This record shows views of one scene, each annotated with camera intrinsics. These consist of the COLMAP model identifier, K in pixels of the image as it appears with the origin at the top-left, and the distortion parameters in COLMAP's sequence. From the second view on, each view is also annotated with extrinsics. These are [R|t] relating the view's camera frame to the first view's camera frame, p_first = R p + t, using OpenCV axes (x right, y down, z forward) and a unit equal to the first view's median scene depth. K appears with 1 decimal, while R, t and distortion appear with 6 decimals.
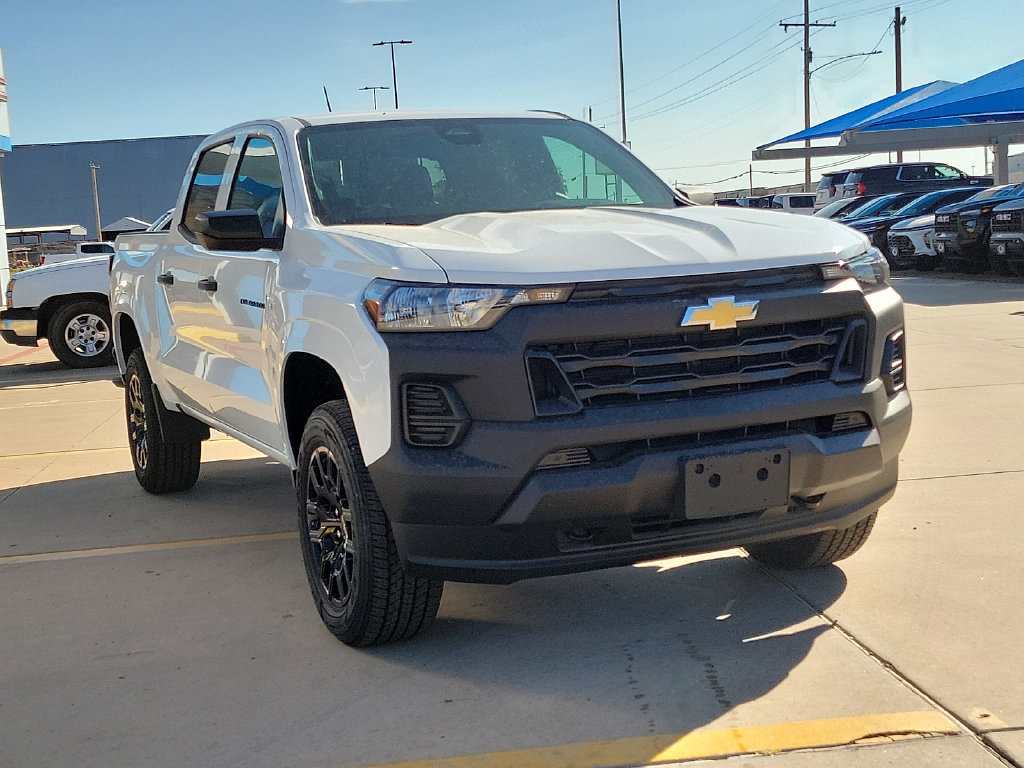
lens RADIAL K [[1454.4, 0, 535.2], [0, 1454.4, 324.6], [0, 0, 1]] dist [0.097292, -0.014910]
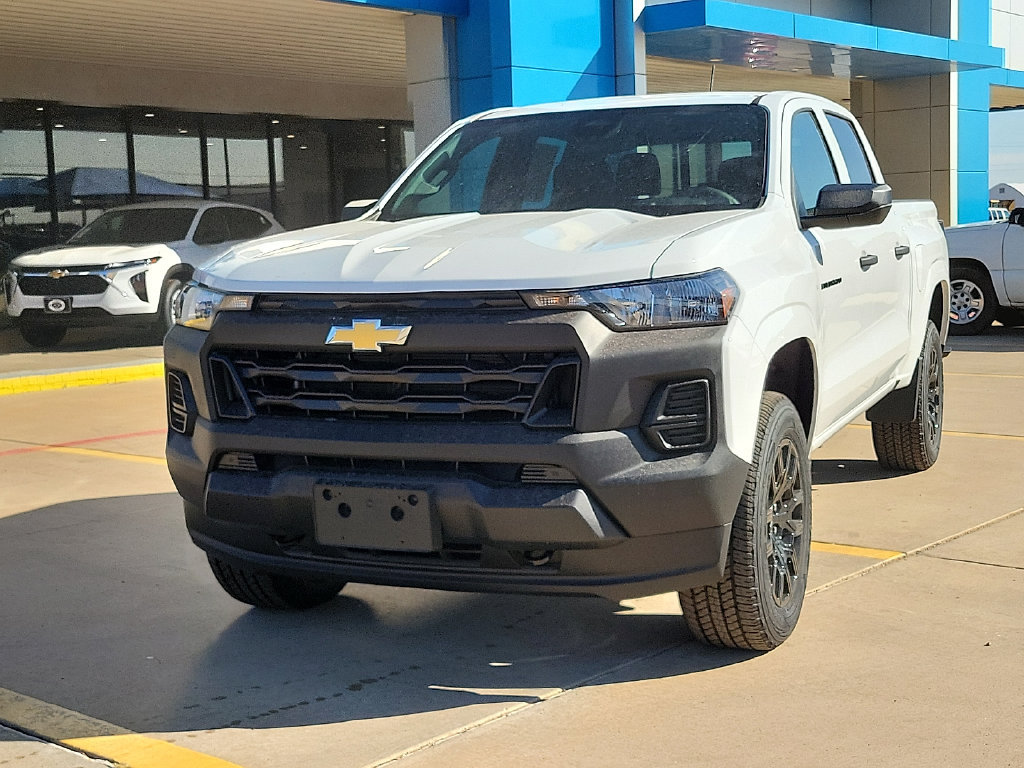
lens RADIAL K [[1459.1, 0, 512.0], [0, 1459.1, 384.0], [0, 0, 1]] dist [0.022536, 0.067664]
pose [[0.673216, 0.116270, -0.730248, 0.863034], [-0.061339, 0.992938, 0.101547, -0.076568], [0.736897, -0.023570, 0.675594, 0.424224]]
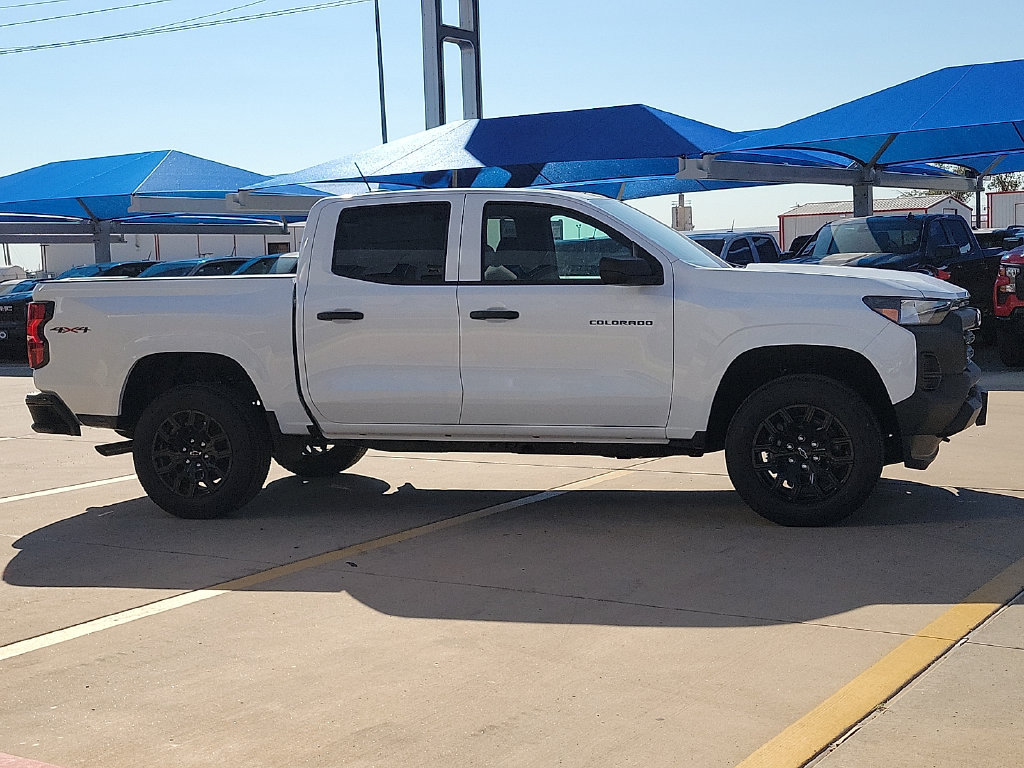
lens RADIAL K [[1459.1, 0, 512.0], [0, 1459.1, 384.0], [0, 0, 1]] dist [0.022536, 0.067664]
pose [[0.640953, -0.021594, 0.767276, -1.699175], [0.048903, 0.998722, -0.012744, 0.072746], [-0.766021, 0.045690, 0.641190, 0.234646]]
